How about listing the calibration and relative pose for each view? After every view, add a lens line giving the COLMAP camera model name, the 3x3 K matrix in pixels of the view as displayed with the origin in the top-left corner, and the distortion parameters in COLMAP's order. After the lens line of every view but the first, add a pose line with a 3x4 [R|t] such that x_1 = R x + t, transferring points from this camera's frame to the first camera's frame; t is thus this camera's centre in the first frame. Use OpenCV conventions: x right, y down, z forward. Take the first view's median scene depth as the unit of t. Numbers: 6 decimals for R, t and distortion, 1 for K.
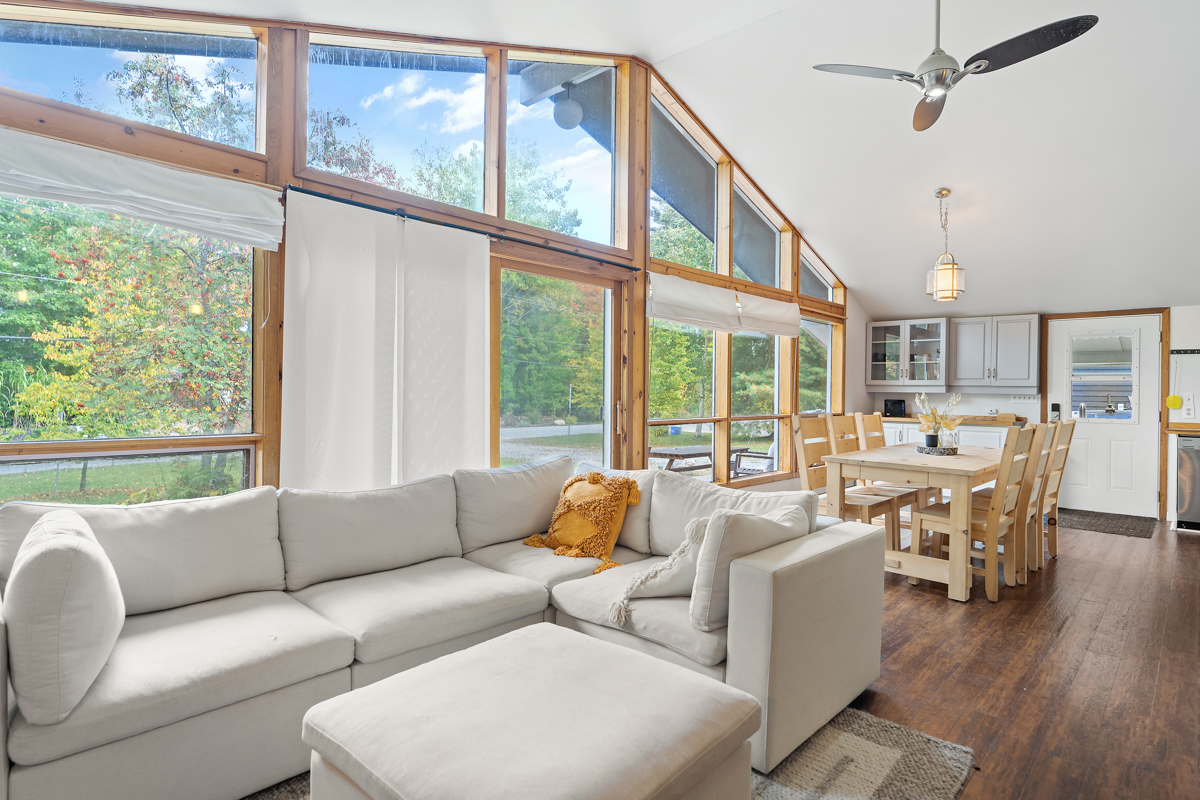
lens RADIAL K [[638.0, 0, 598.8], [0, 638.0, 398.5], [0, 0, 1]] dist [0.004563, 0.001490]
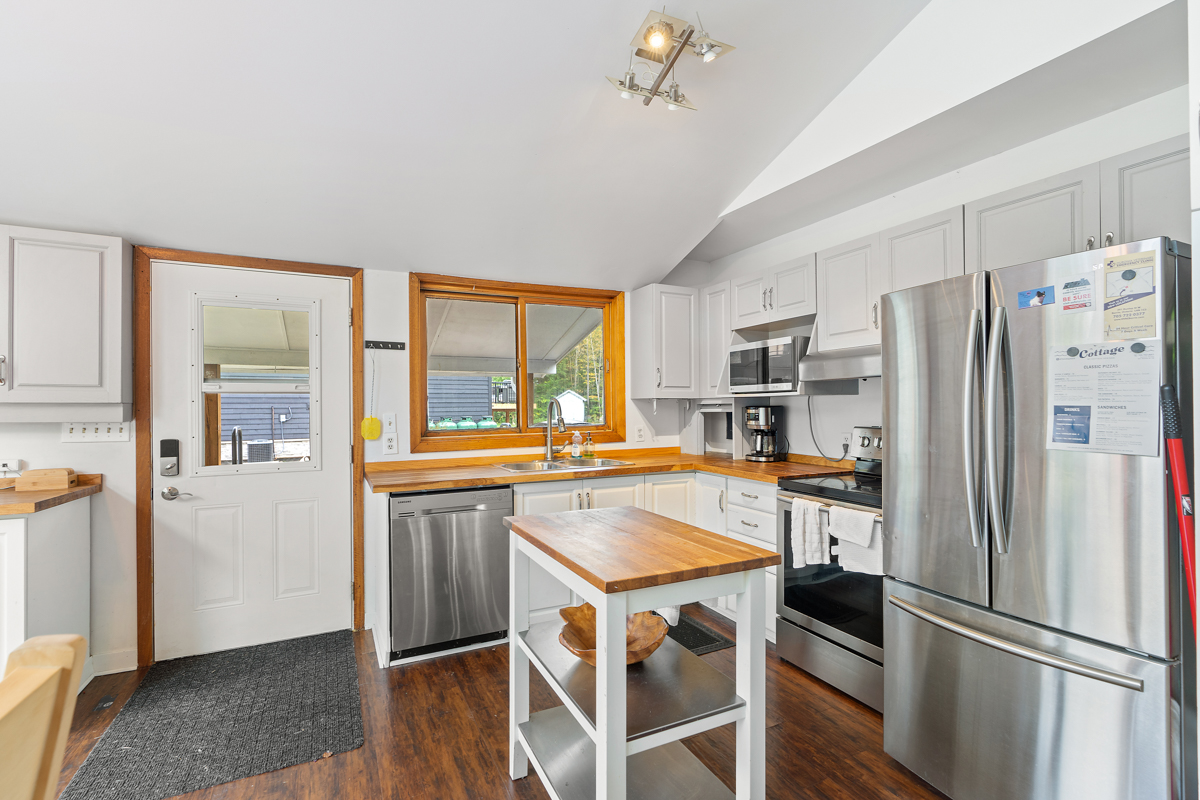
lens RADIAL K [[540.0, 0, 600.0], [0, 540.0, 400.0], [0, 0, 1]] dist [-0.003049, 0.000554]
pose [[0.344744, -0.005077, 0.938683, 0.493713], [0.017489, 0.999847, -0.001015, -0.016629], [-0.938534, 0.016766, 0.344780, 0.619302]]
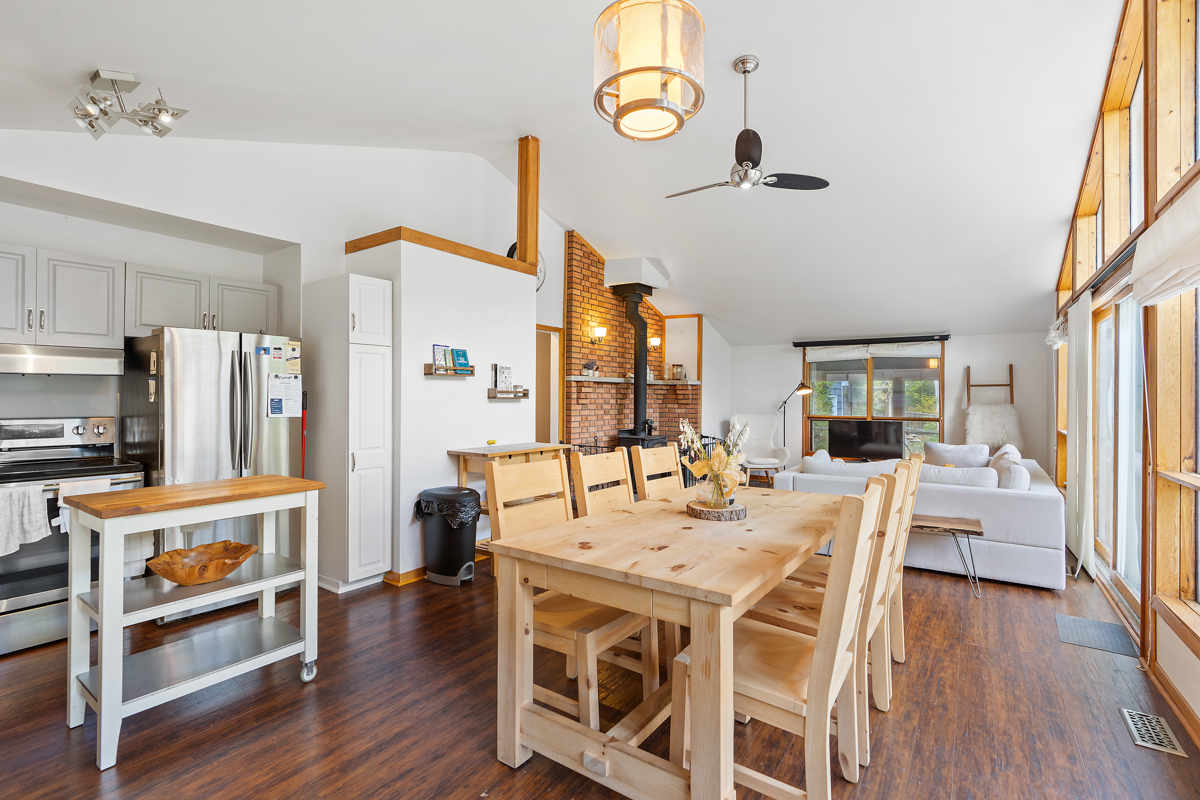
lens RADIAL K [[544.7, 0, 600.8], [0, 544.7, 393.8], [0, 0, 1]] dist [-0.004180, 0.000062]
pose [[-0.987405, -0.018434, -0.157136, 0.535907], [-0.019215, 0.999809, 0.003450, -0.024111], [0.157042, 0.006426, -0.987571, 1.108873]]
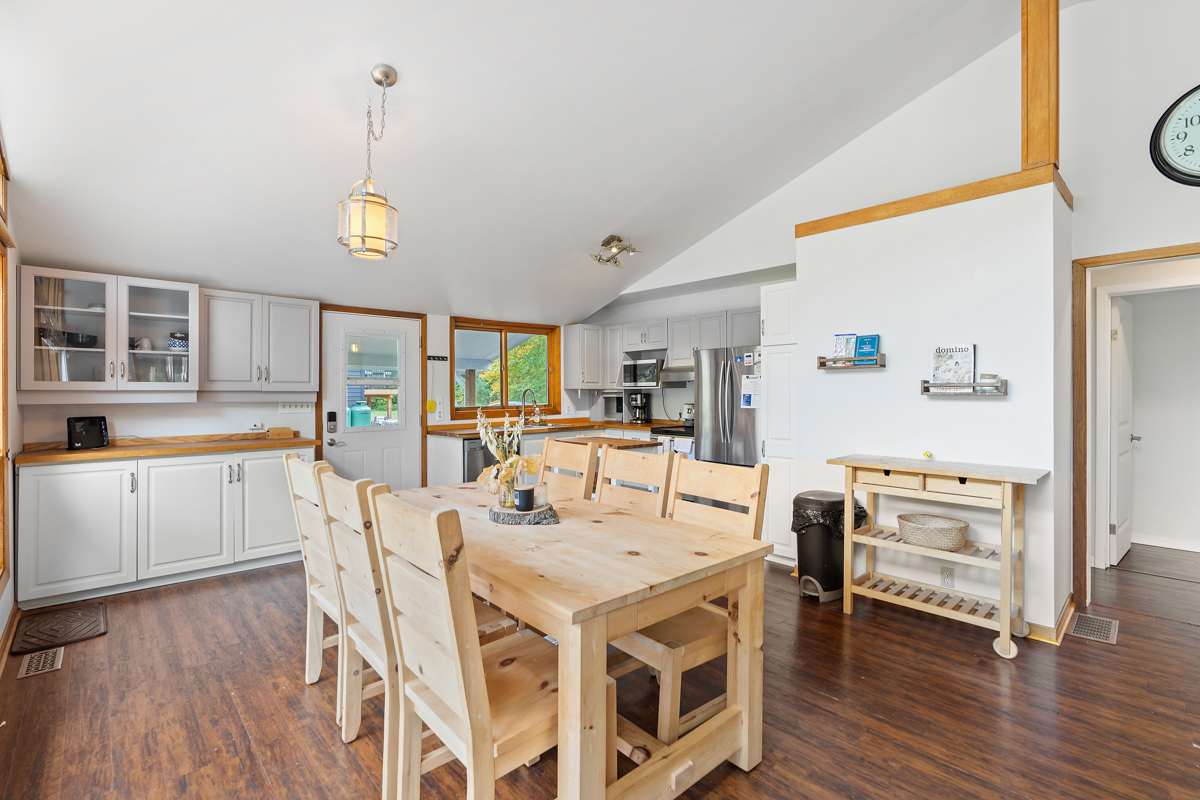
lens RADIAL K [[547.4, 0, 596.5], [0, 547.4, 389.9], [0, 0, 1]] dist [-0.004345, 0.000590]
pose [[0.068918, -0.010884, 0.997563, 0.030468], [0.011141, 0.999887, 0.010140, -0.026432], [-0.997560, 0.010415, 0.069032, 0.662105]]
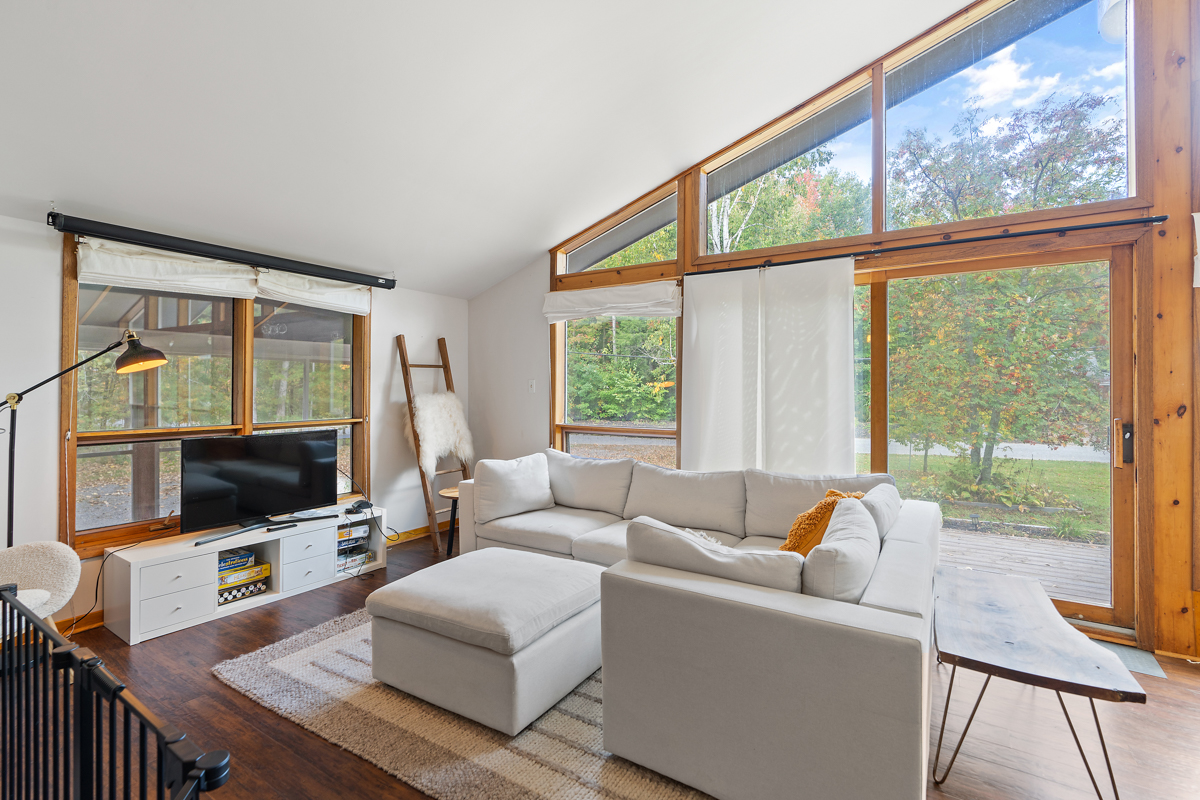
lens RADIAL K [[552.1, 0, 600.0], [0, 552.1, 400.0], [0, 0, 1]] dist [-0.007206, 0.000708]
pose [[0.185925, 0.006683, -0.982541, 0.380393], [-0.008167, 0.999953, 0.005255, -0.011832], [0.982530, 0.007048, 0.185971, 0.250948]]
